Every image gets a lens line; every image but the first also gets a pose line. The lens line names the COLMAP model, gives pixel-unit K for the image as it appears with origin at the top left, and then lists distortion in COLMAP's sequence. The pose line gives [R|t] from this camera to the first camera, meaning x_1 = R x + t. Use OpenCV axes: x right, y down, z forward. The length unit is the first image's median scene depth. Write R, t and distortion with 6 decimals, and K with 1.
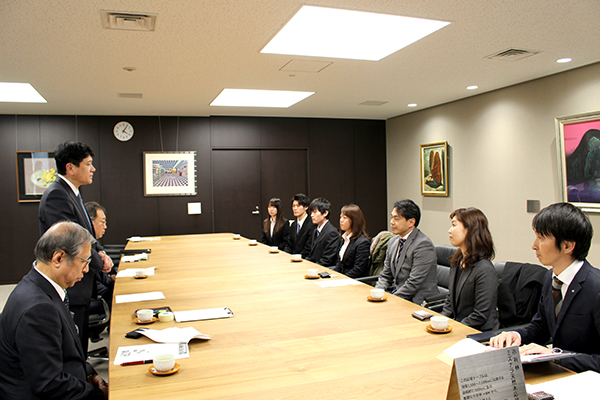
lens RADIAL K [[504.4, 0, 300.0], [0, 504.4, 200.0], [0, 0, 1]] dist [-0.086985, 0.004904]
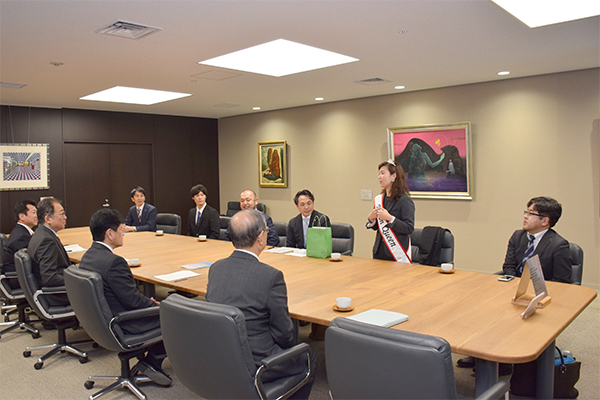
lens RADIAL K [[501.9, 0, 299.9], [0, 501.9, 209.1], [0, 0, 1]] dist [-0.133277, 0.007611]
pose [[0.882688, -0.026794, 0.469196, -0.231517], [0.011304, 0.999295, 0.035800, 0.001740], [-0.469824, -0.026296, 0.882368, -0.064865]]
